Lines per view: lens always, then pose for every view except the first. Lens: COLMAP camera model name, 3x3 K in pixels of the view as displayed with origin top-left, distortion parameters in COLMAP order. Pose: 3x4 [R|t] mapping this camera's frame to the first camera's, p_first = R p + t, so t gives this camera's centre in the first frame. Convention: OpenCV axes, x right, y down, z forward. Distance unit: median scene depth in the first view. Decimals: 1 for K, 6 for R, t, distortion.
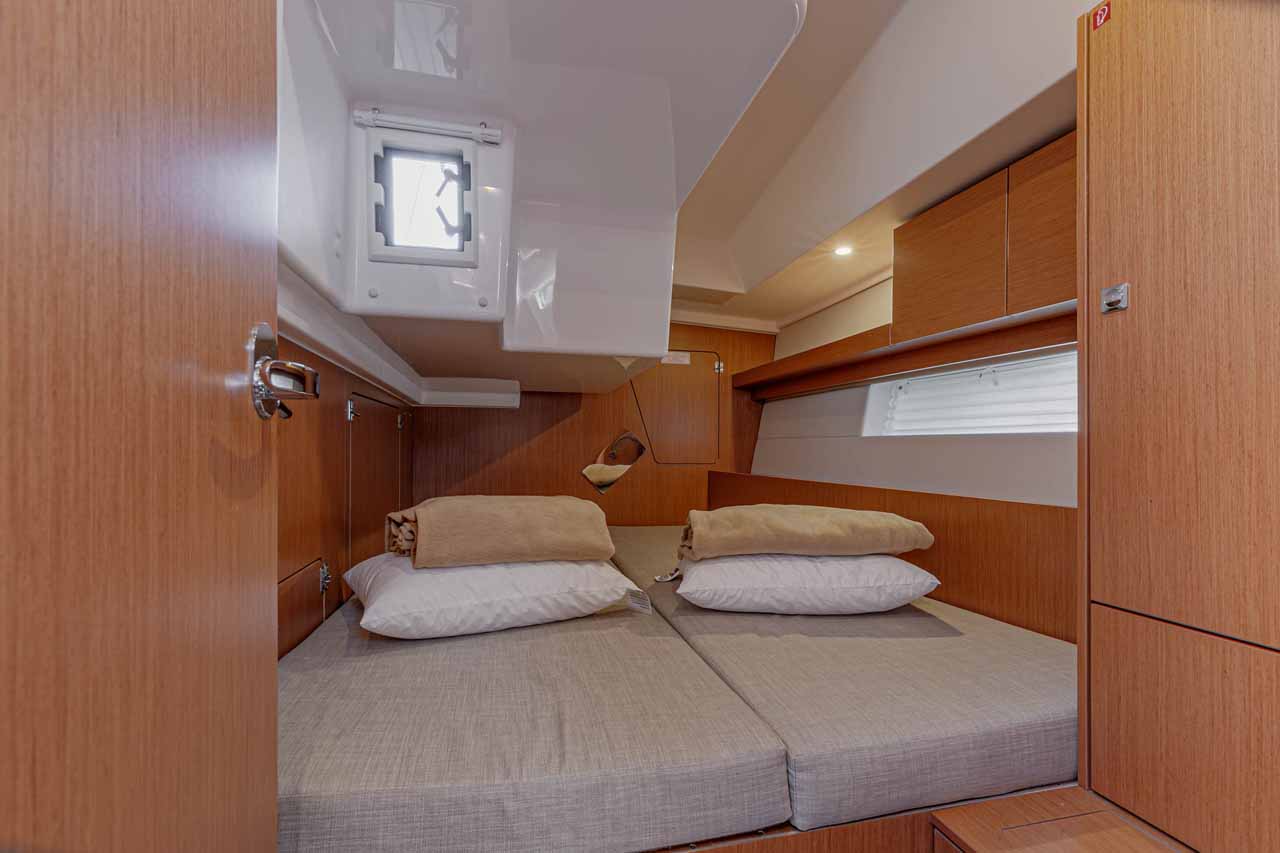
lens RADIAL K [[568.4, 0, 648.1], [0, 568.4, 431.8], [0, 0, 1]] dist [0.000142, 0.000095]
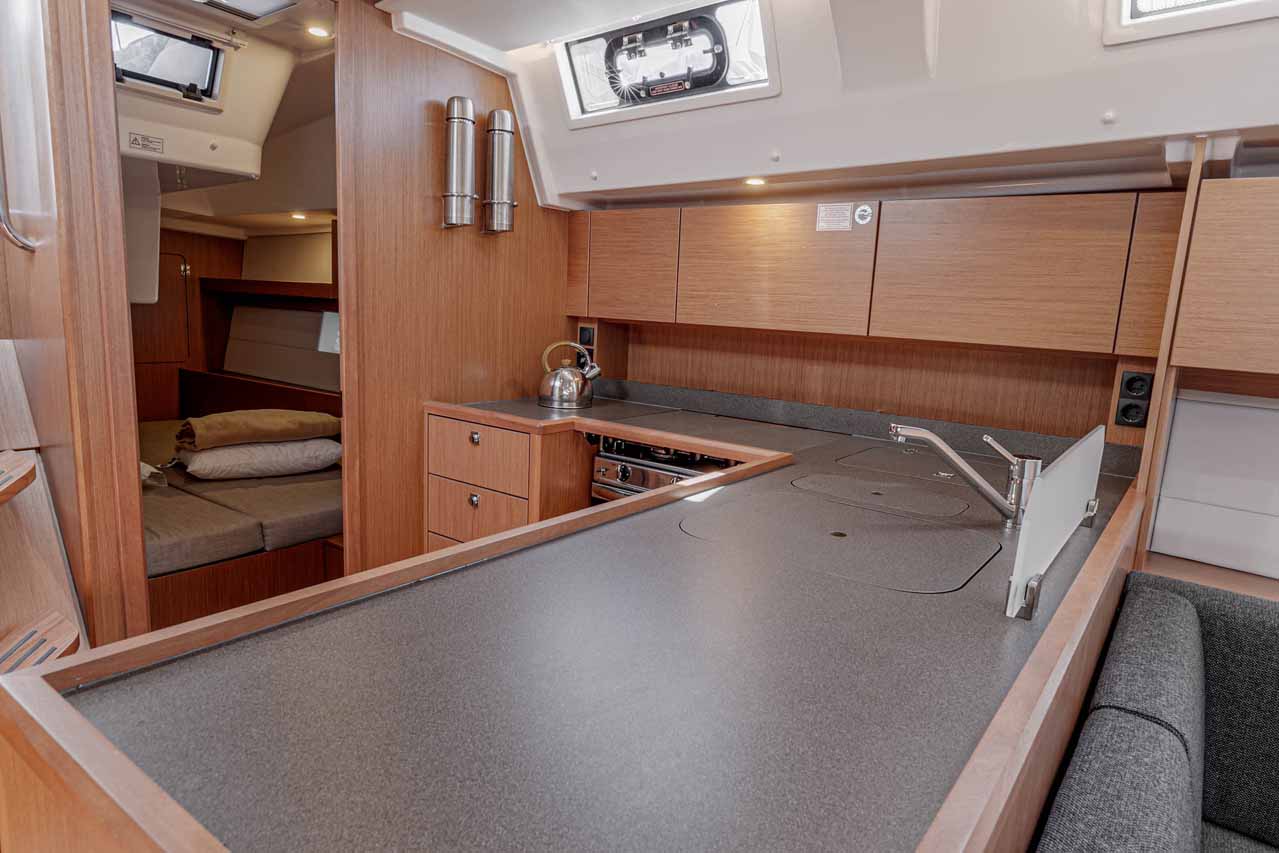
lens RADIAL K [[716.1, 0, 618.1], [0, 716.1, 443.1], [0, 0, 1]] dist [-0.001821, -0.000434]
pose [[0.767197, -0.080489, 0.636341, -0.285424], [-0.067602, 0.976423, 0.205008, -0.284314], [-0.637839, -0.200299, 0.743667, -1.234191]]
